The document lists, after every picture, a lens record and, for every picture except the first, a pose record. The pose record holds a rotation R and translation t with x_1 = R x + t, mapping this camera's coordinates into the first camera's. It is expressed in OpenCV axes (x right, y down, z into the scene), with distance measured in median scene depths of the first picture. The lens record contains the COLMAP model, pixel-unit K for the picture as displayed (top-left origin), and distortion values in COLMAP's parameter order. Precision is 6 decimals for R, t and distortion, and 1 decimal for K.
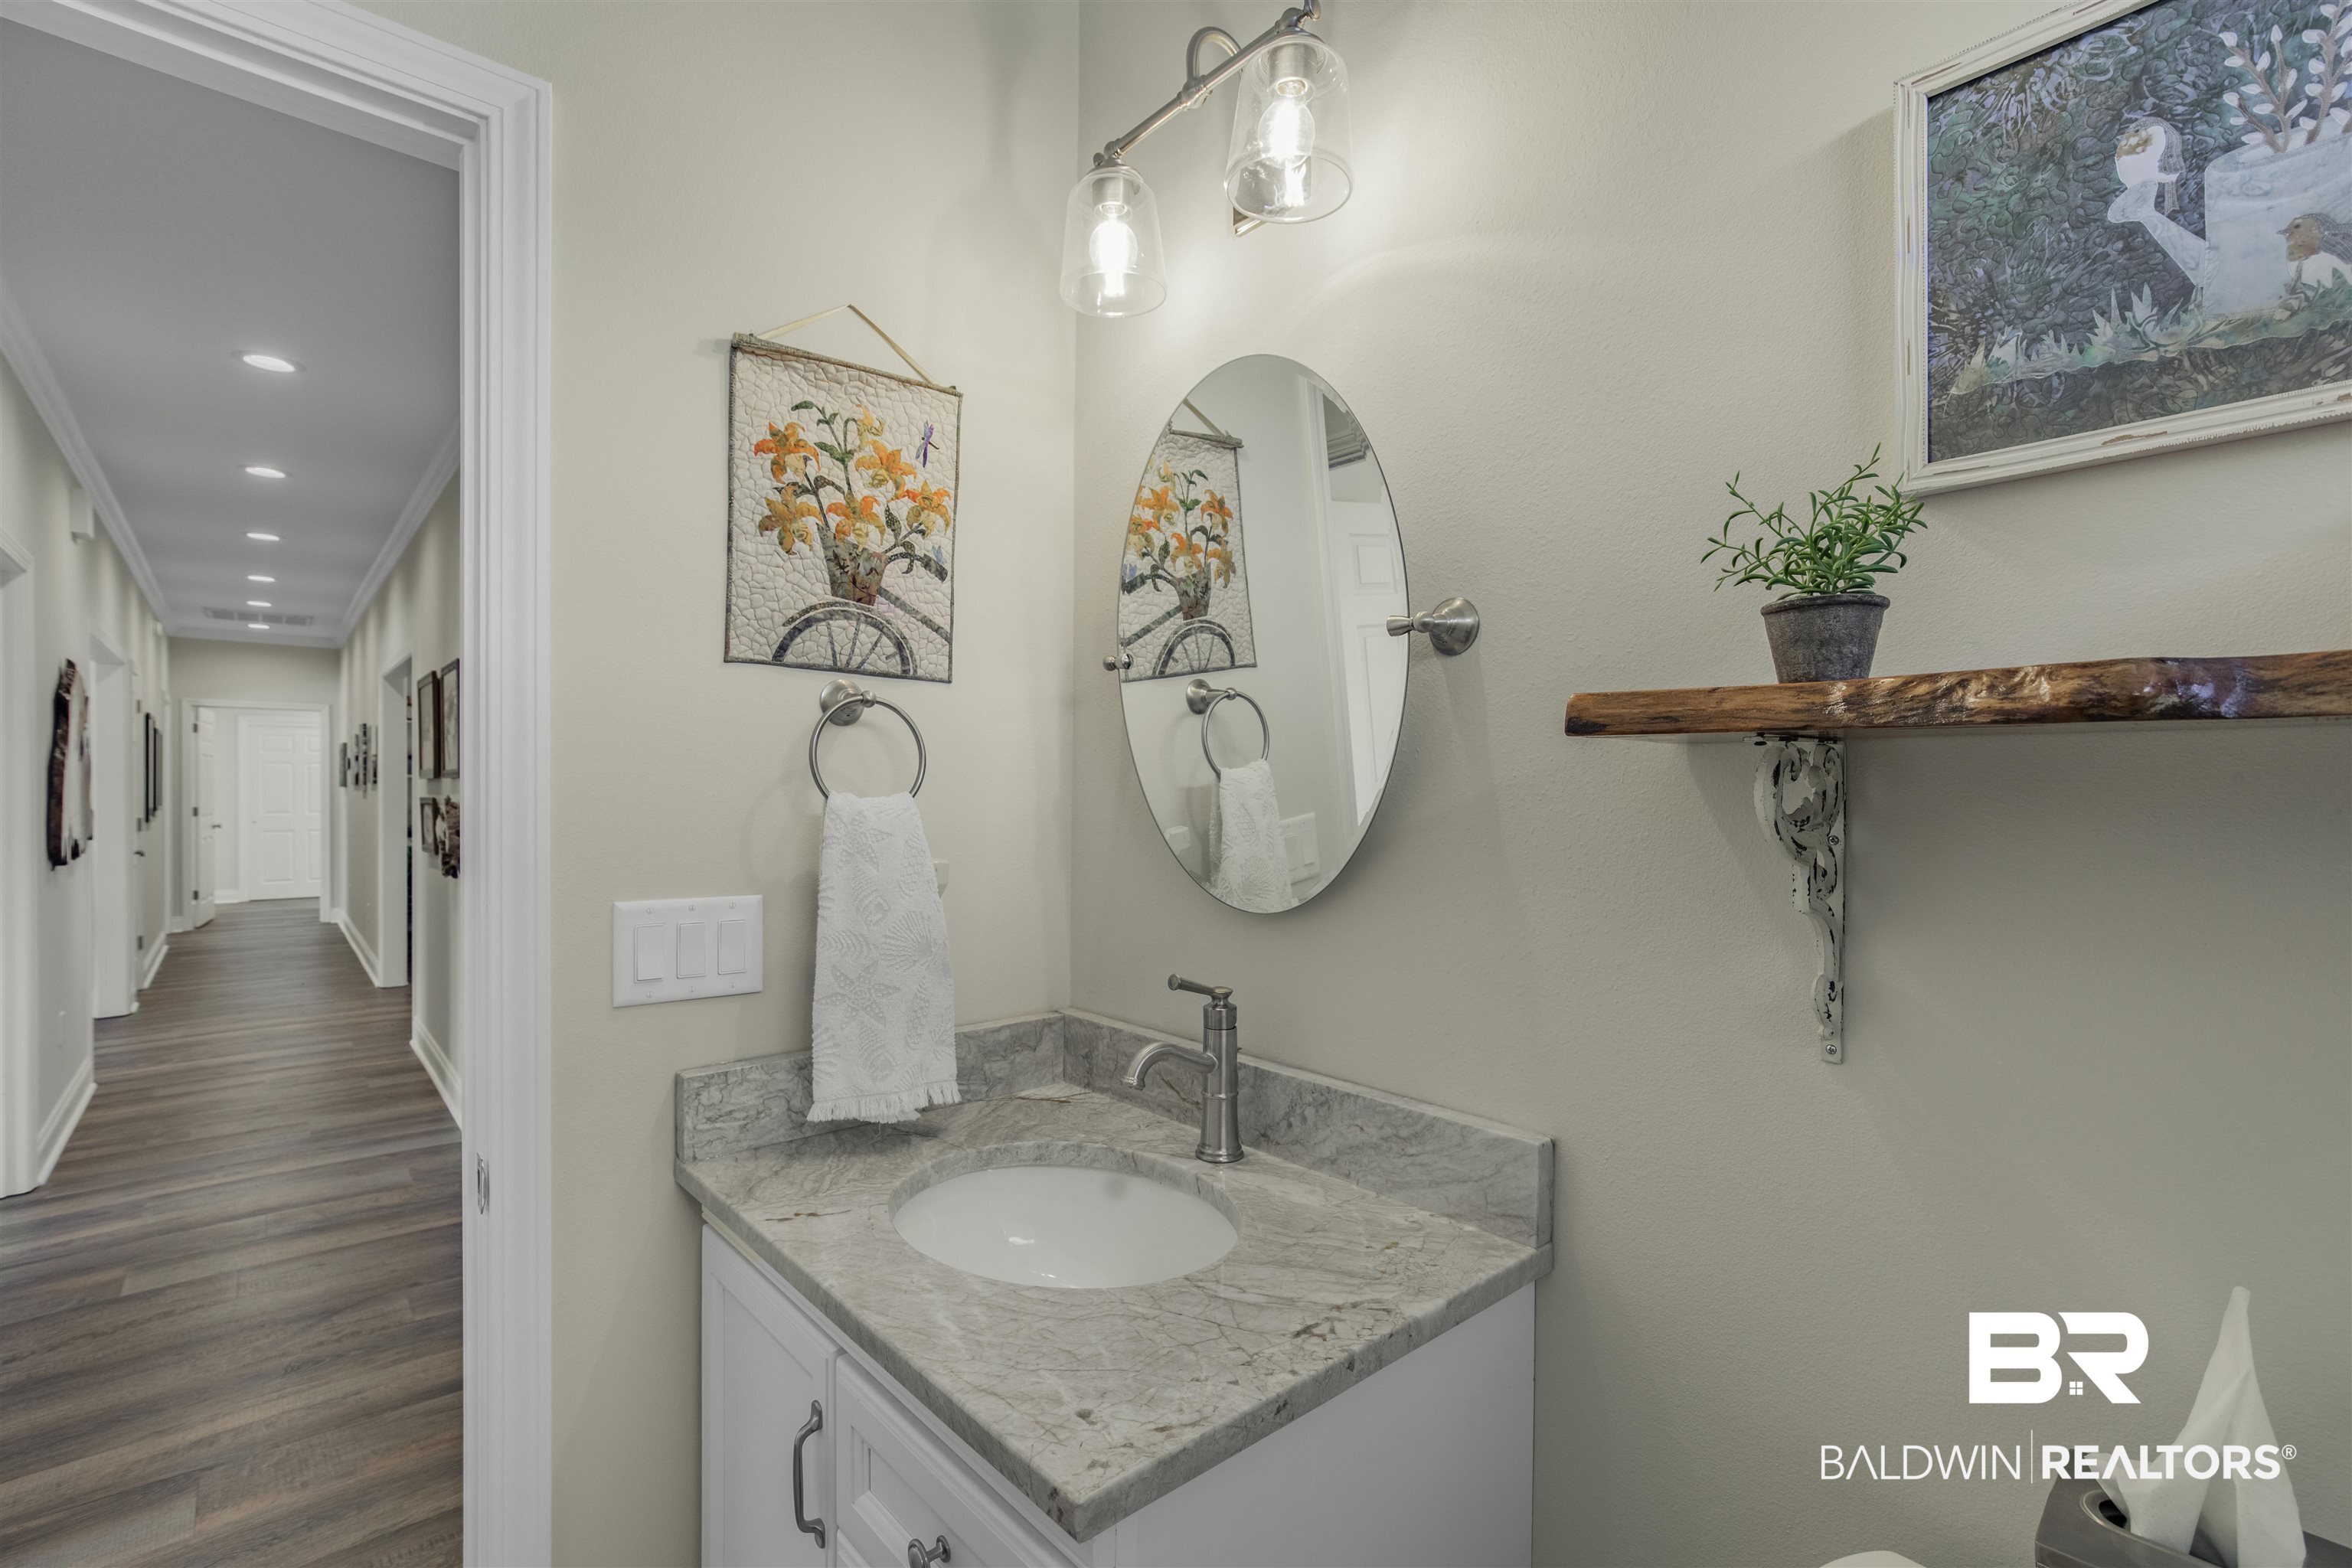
lens RADIAL K [[1088.3, 0, 1198.8], [0, 1088.3, 794.3], [0, 0, 1]] dist [-0.010916, 0.015064]
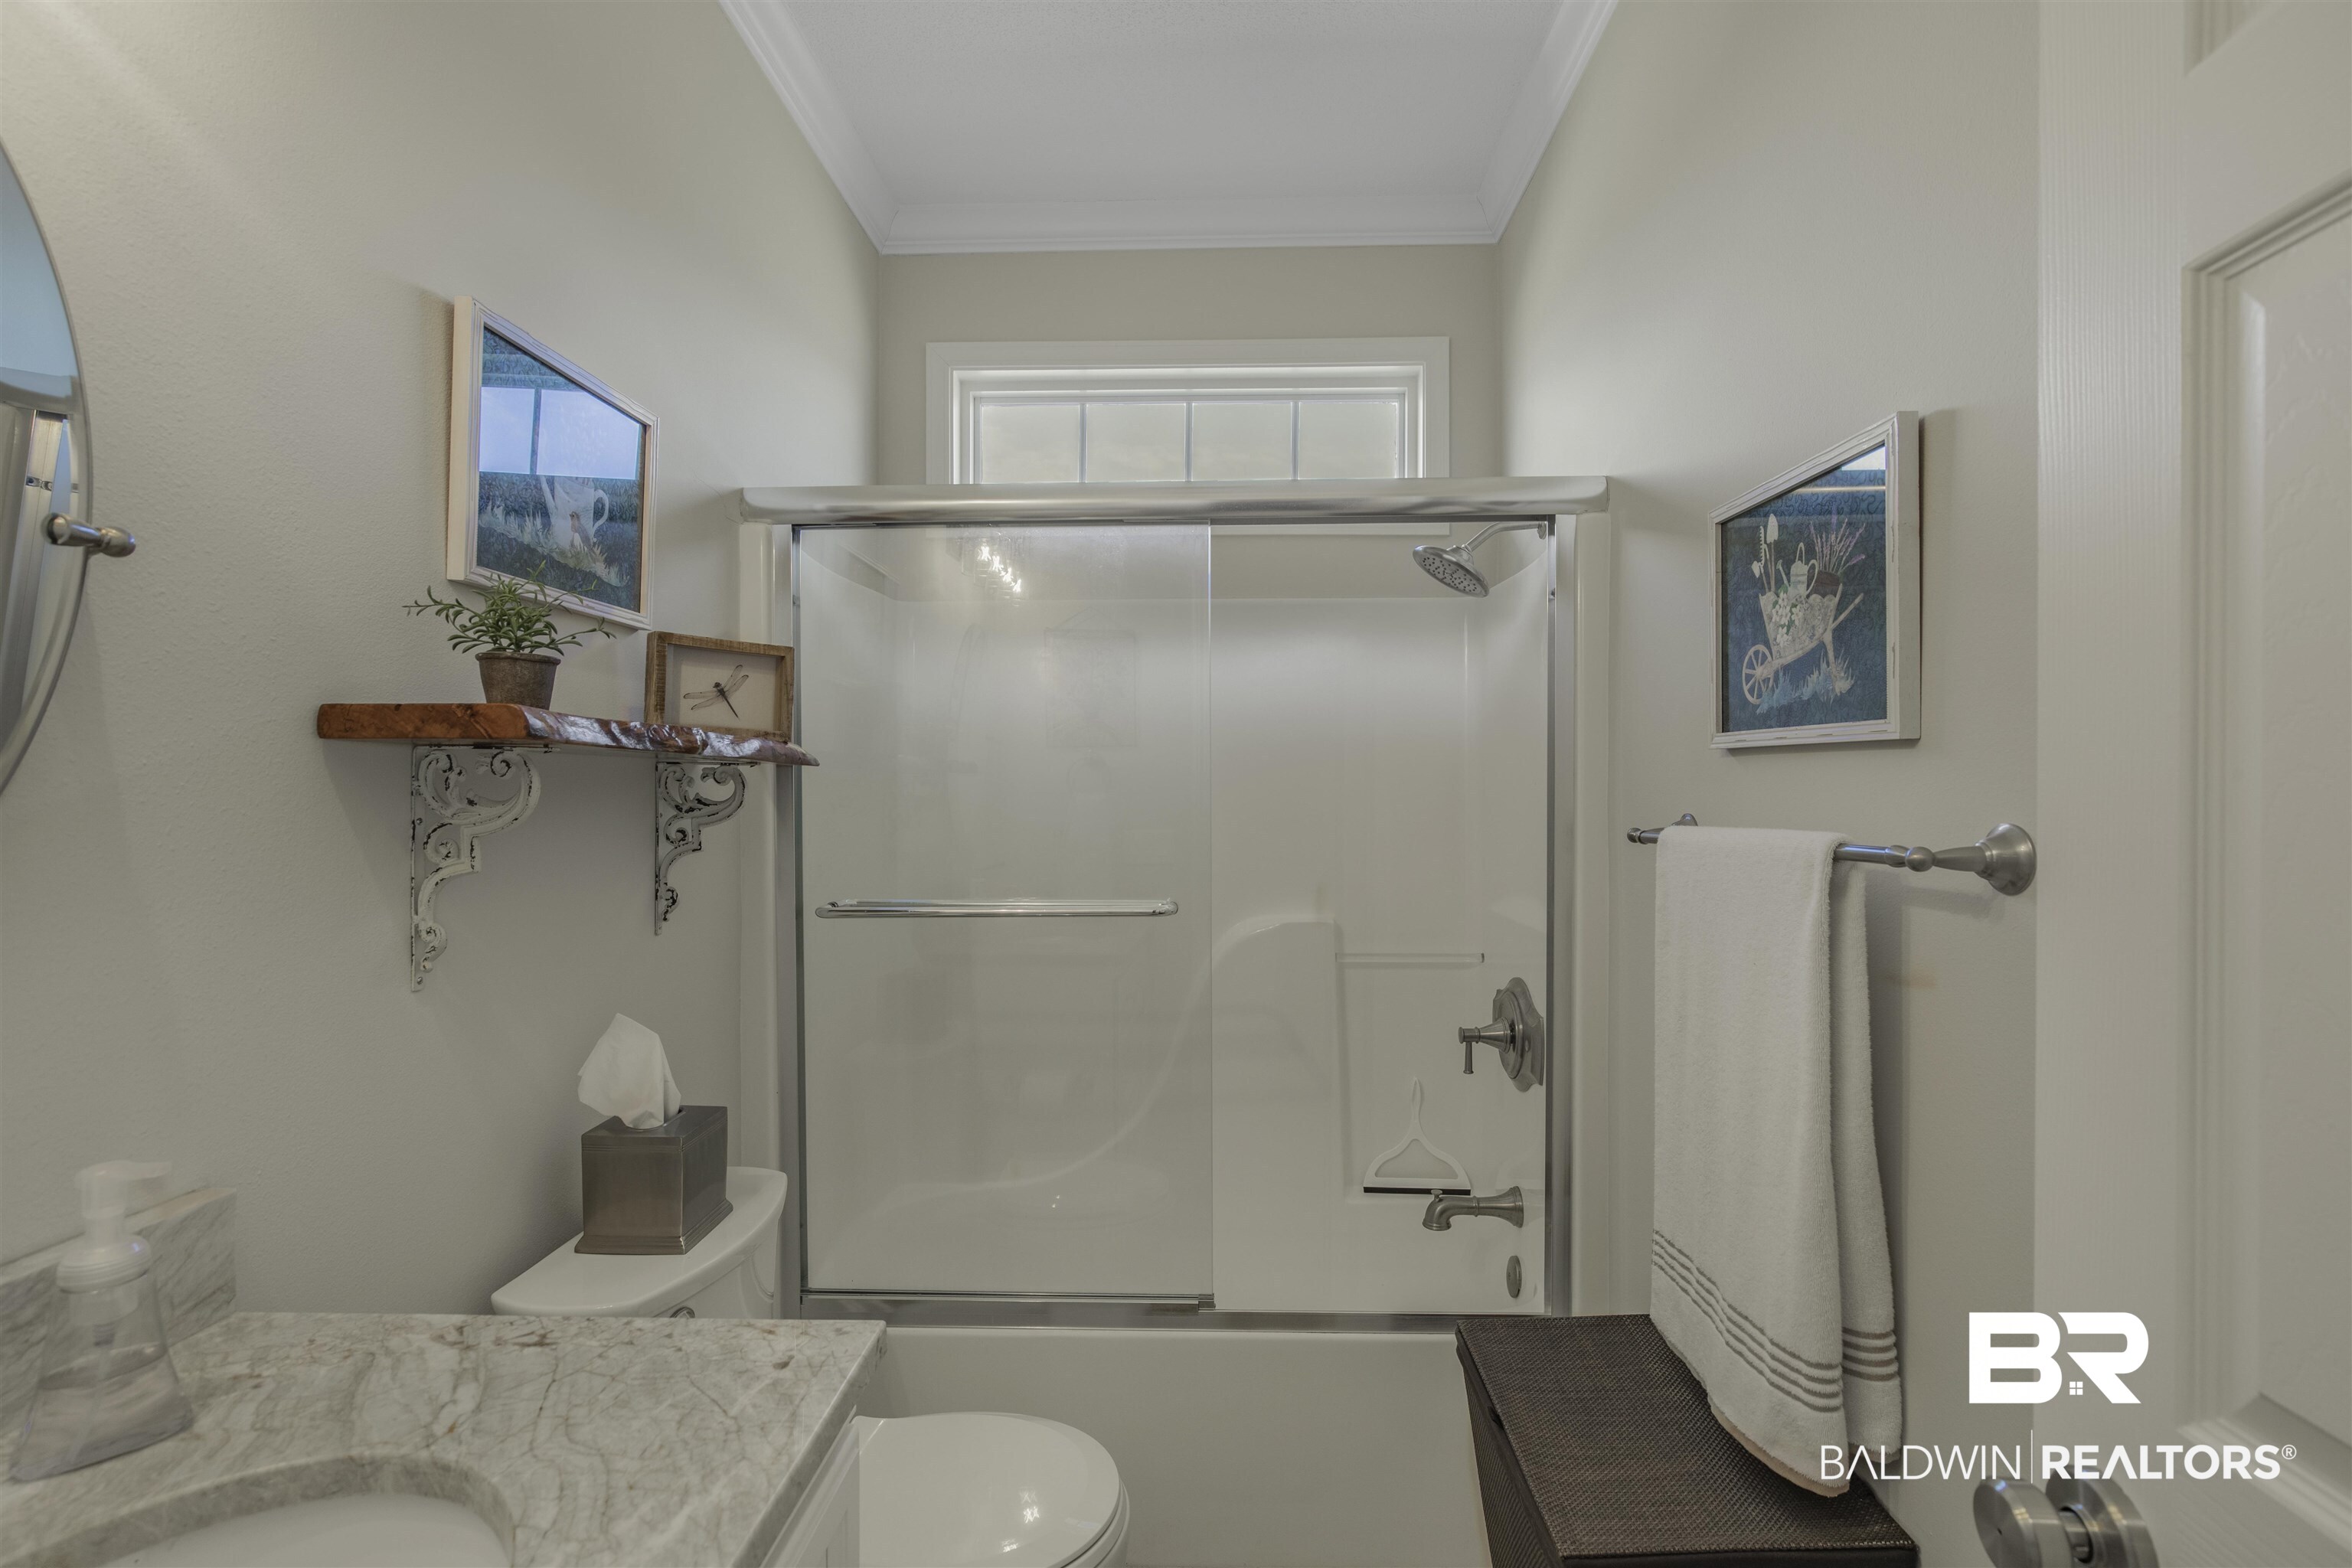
lens RADIAL K [[1055.6, 0, 1175.6], [0, 1055.6, 735.8], [0, 0, 1]] dist [-0.010491, 0.006474]
pose [[-0.716115, 0.028164, 0.697413, -1.056189], [-0.002956, 0.999054, -0.043381, -0.008926], [-0.697976, -0.033127, -0.715355, 1.395511]]
